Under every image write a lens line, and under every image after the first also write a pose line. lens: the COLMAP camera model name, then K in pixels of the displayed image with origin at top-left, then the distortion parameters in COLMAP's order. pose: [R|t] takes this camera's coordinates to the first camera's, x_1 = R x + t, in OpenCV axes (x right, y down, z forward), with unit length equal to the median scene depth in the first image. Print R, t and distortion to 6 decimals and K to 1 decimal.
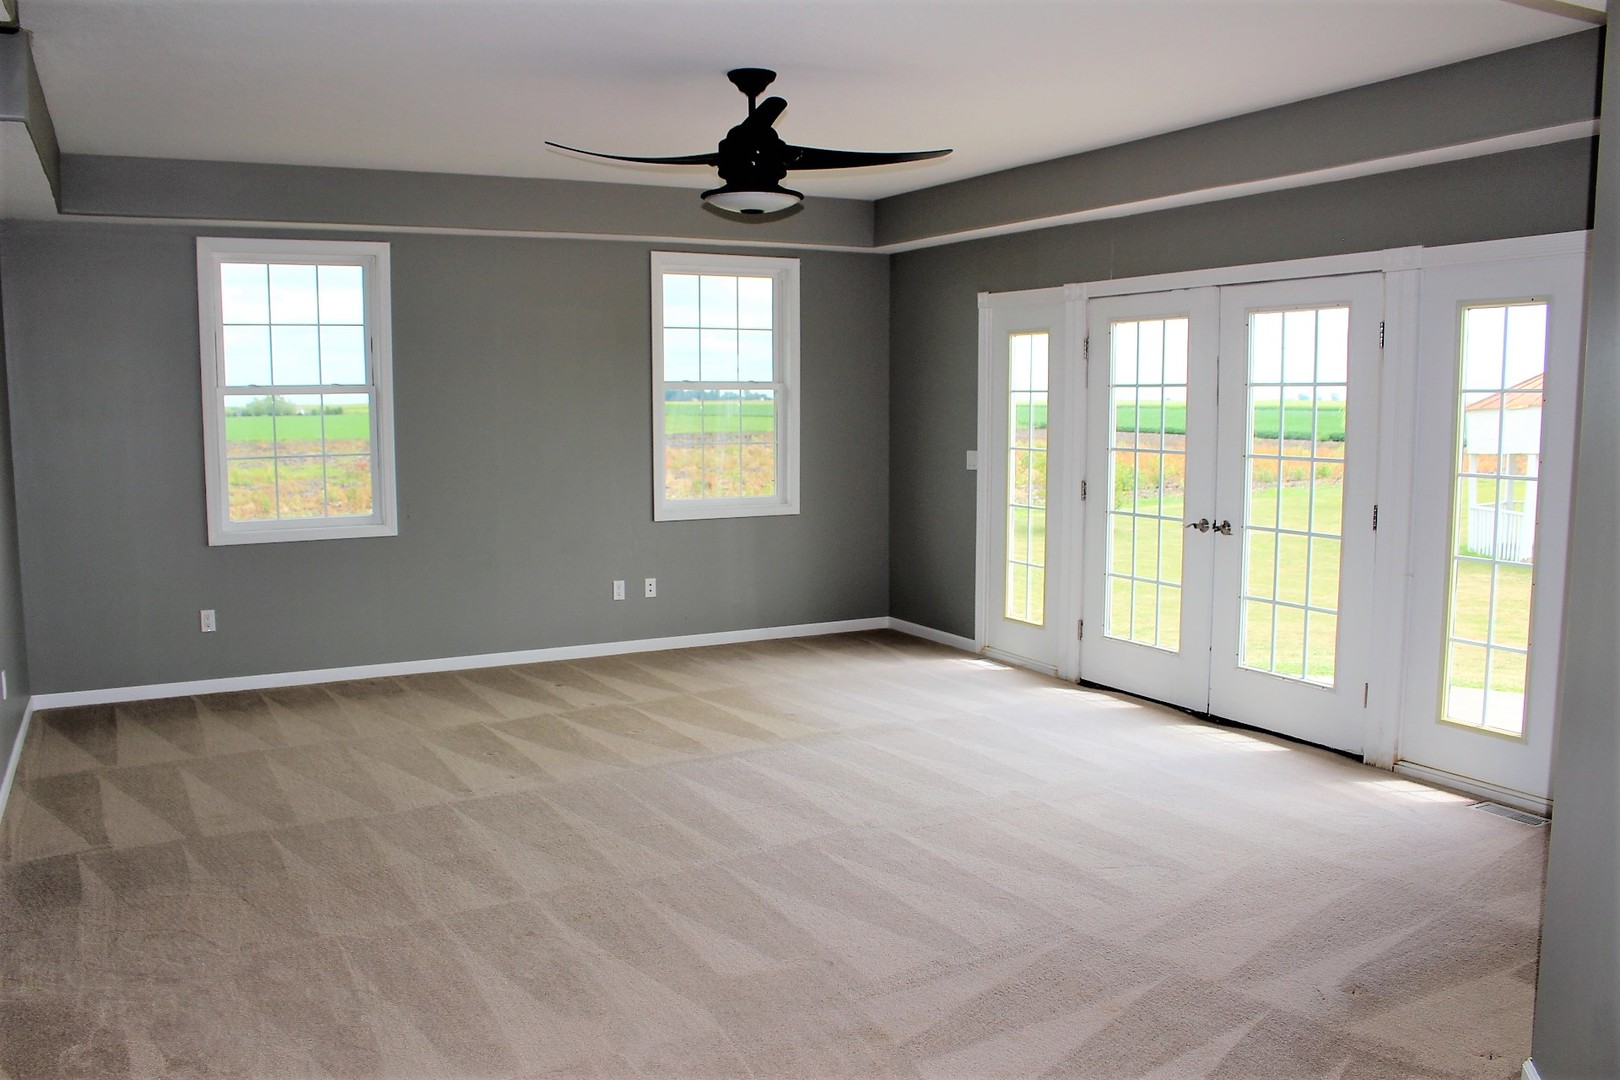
lens RADIAL K [[1329.5, 0, 802.2], [0, 1329.5, 546.0], [0, 0, 1]] dist [-0.159096, 0.132062]
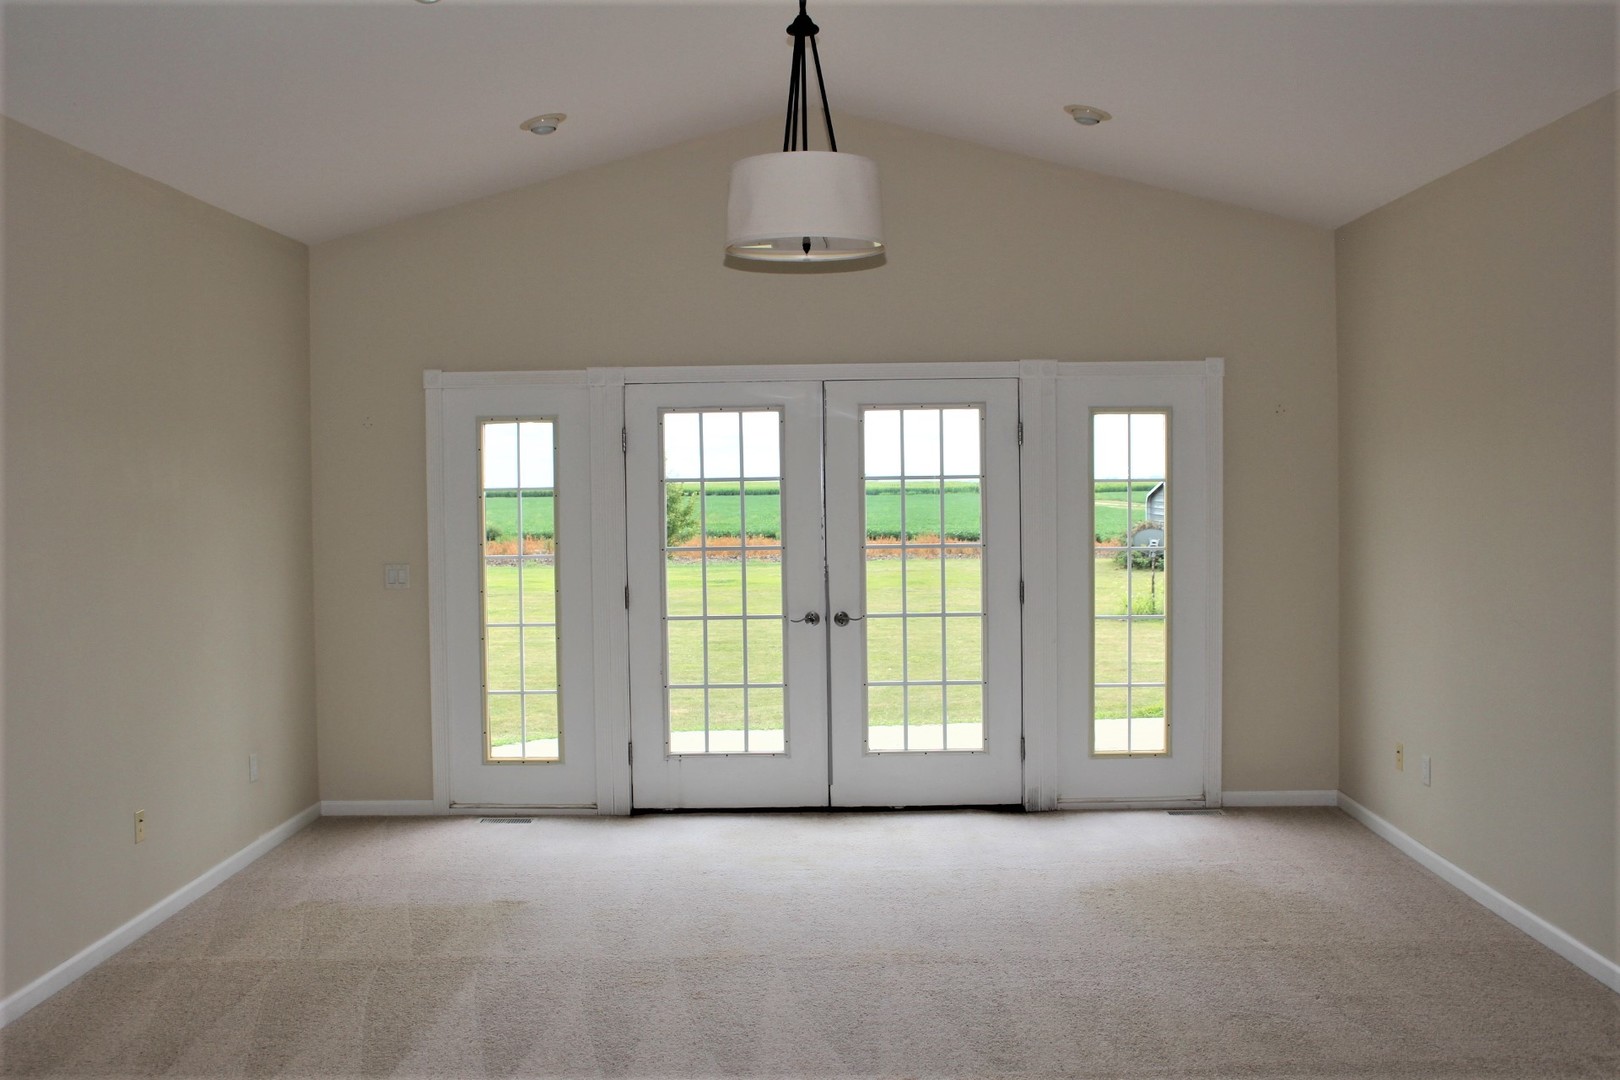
lens RADIAL K [[1113.9, 0, 810.0], [0, 1113.9, 540.0], [0, 0, 1]] dist [-0.000919, -0.000096]
pose [[0.482633, -0.048702, 0.874468, -0.535127], [0.109169, 0.994011, -0.004892, -0.088374], [-0.868992, 0.097826, 0.485059, 0.717500]]
